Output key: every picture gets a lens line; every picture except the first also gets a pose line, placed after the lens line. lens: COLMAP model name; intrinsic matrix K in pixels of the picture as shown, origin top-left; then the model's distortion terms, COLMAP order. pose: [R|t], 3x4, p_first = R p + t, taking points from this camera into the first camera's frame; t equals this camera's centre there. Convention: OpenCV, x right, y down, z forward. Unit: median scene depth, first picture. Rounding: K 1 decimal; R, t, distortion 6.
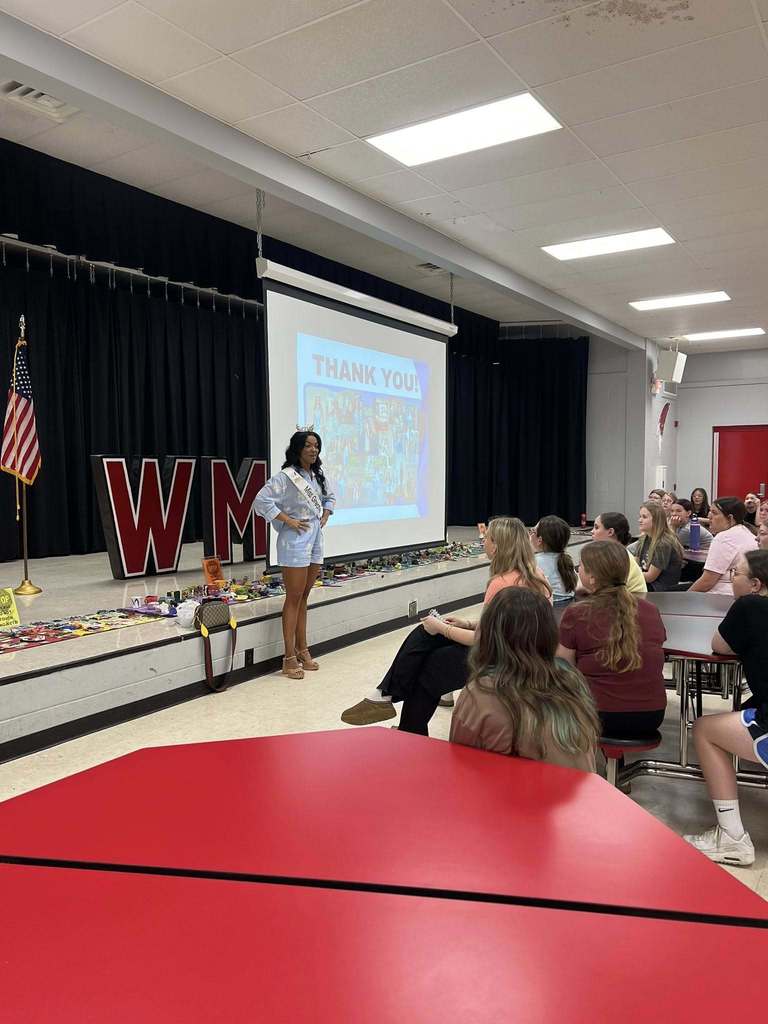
lens RADIAL K [[779.4, 0, 384.8], [0, 779.4, 505.9], [0, 0, 1]] dist [0.015590, -0.004895]
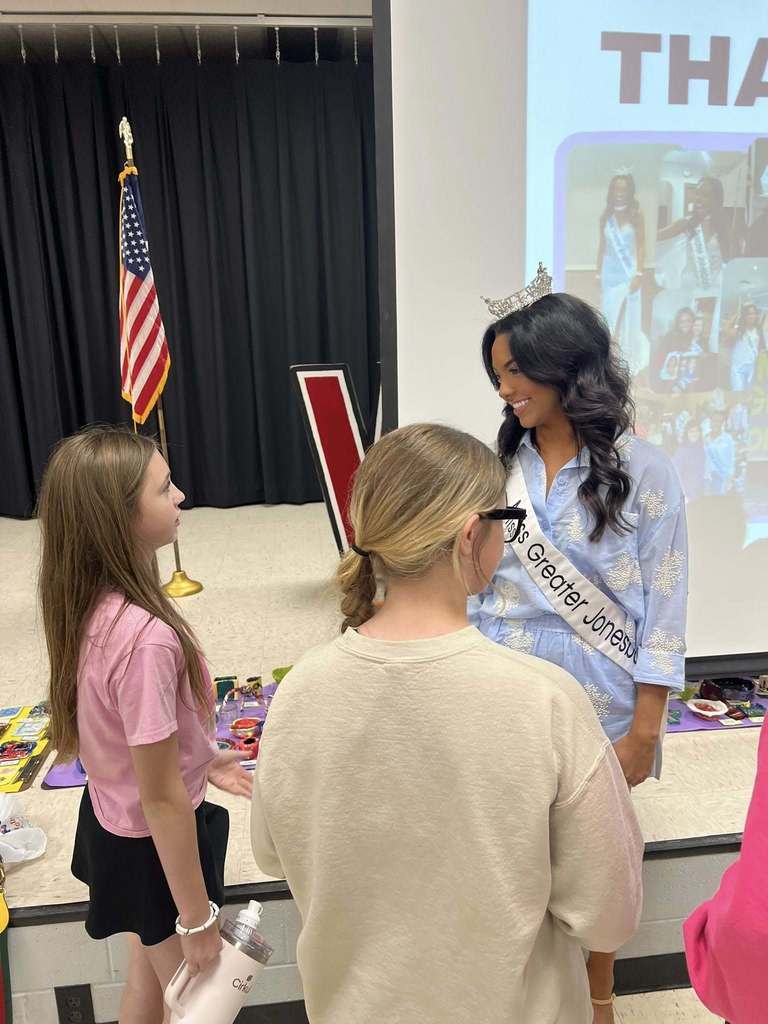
lens RADIAL K [[779.4, 0, 390.1], [0, 779.4, 516.0], [0, 0, 1]] dist [0.015590, -0.004895]
pose [[0.646728, 0.137952, -0.750141, 0.105386], [-0.010859, 0.985073, 0.171794, -0.055431], [0.762643, -0.102958, 0.638573, 0.678028]]
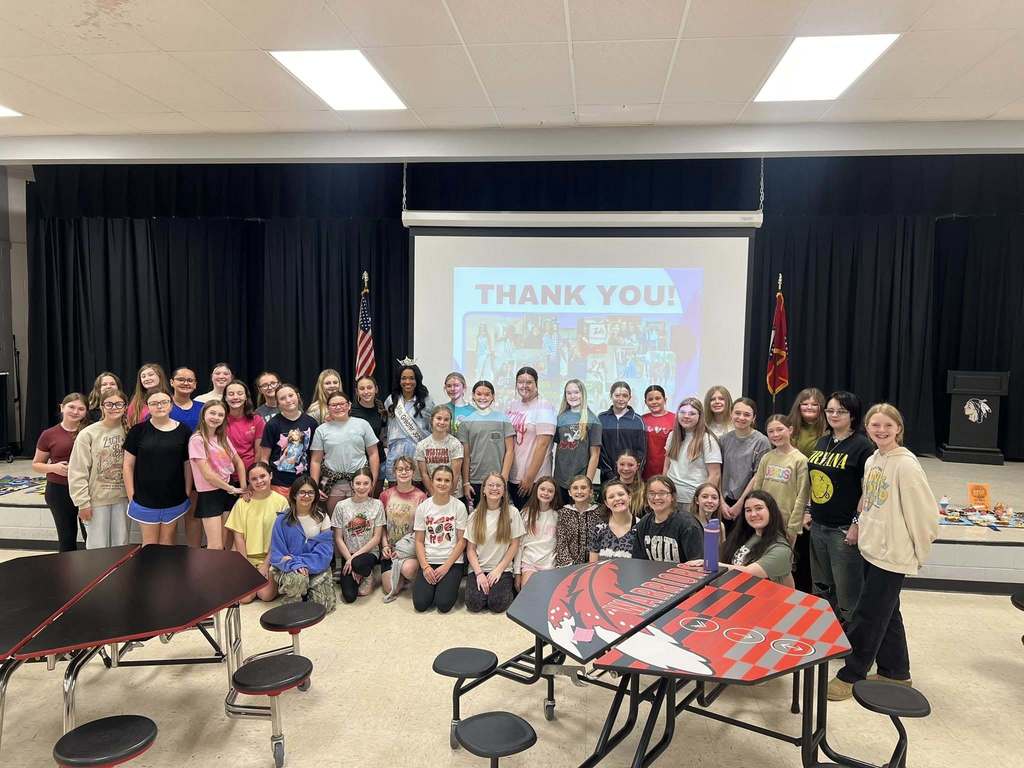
lens RADIAL K [[779.4, 0, 512.9], [0, 779.4, 392.0], [0, 0, 1]] dist [0.015590, -0.004895]
pose [[0.458151, 0.069118, -0.886183, 0.826517], [-0.052013, 0.997349, 0.050898, -0.099887], [0.887351, 0.022775, 0.460532, 0.529471]]
